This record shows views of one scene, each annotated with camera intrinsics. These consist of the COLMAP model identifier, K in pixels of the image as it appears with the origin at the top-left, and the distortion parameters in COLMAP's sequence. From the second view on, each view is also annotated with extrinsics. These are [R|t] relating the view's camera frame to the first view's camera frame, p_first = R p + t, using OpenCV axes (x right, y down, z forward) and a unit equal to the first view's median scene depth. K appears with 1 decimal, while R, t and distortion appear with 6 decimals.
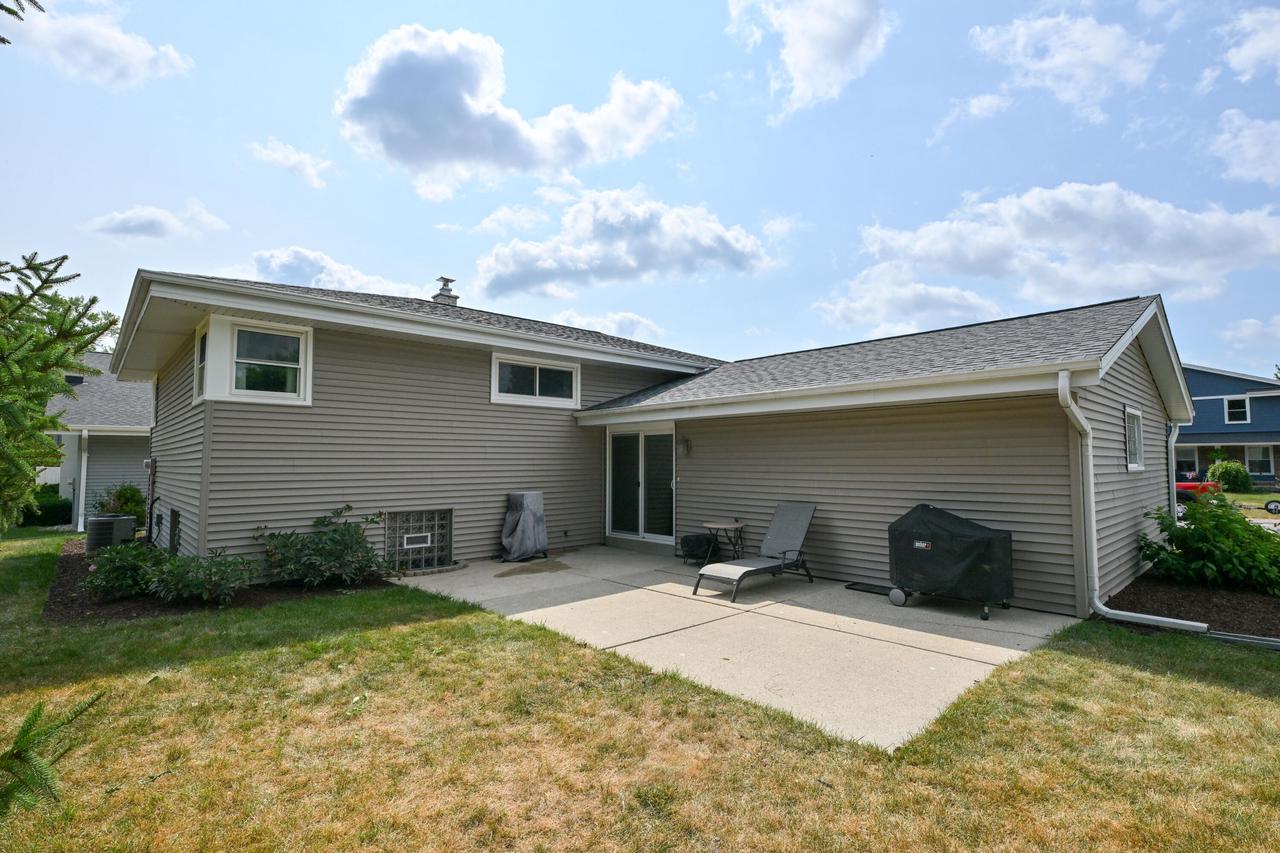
lens RADIAL K [[600.6, 0, 644.0], [0, 600.6, 427.9], [0, 0, 1]] dist [0.001350, 0.001184]
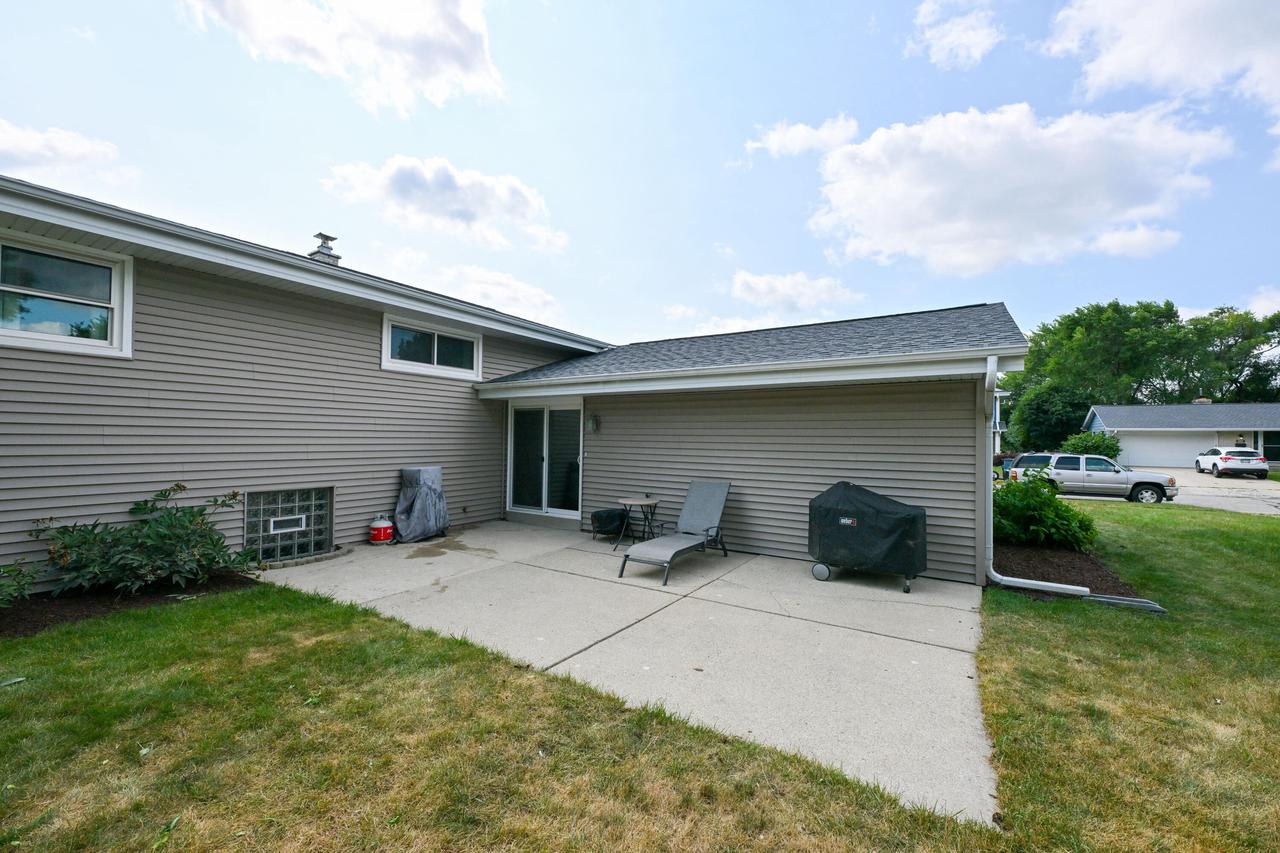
lens RADIAL K [[501.1, 0, 643.3], [0, 501.1, 430.2], [0, 0, 1]] dist [0.003459, -0.002073]
pose [[0.968603, 0.018470, 0.247927, -0.082748], [-0.028878, 0.998845, 0.038412, 0.014102], [-0.246931, -0.044365, 0.968017, 0.235680]]
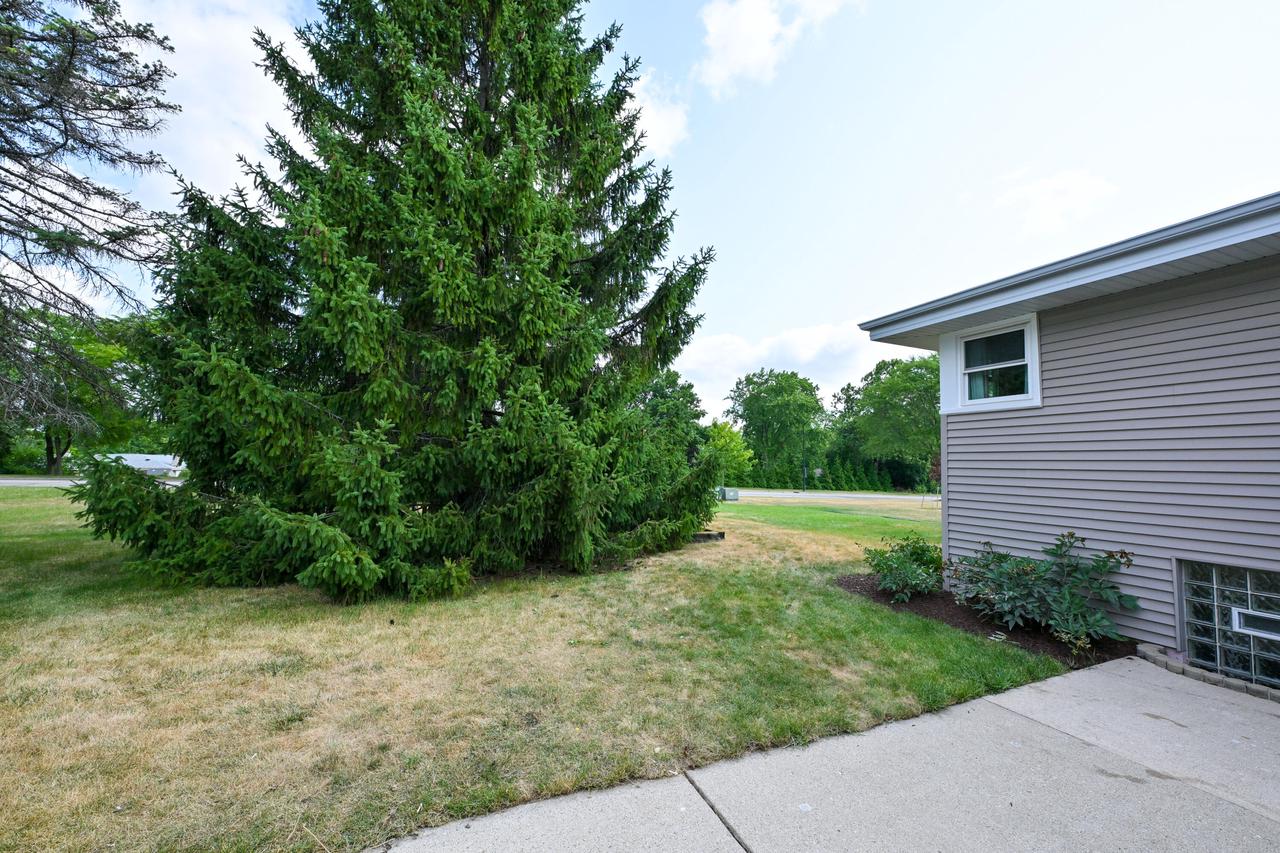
lens RADIAL K [[501.1, 0, 640.2], [0, 501.1, 429.5], [0, 0, 1]] dist [0.003459, -0.002073]
pose [[-0.346998, -0.077193, -0.934684, 0.316820], [0.035444, 0.994816, -0.095318, 0.047238], [0.937196, -0.066204, -0.342463, 0.818995]]
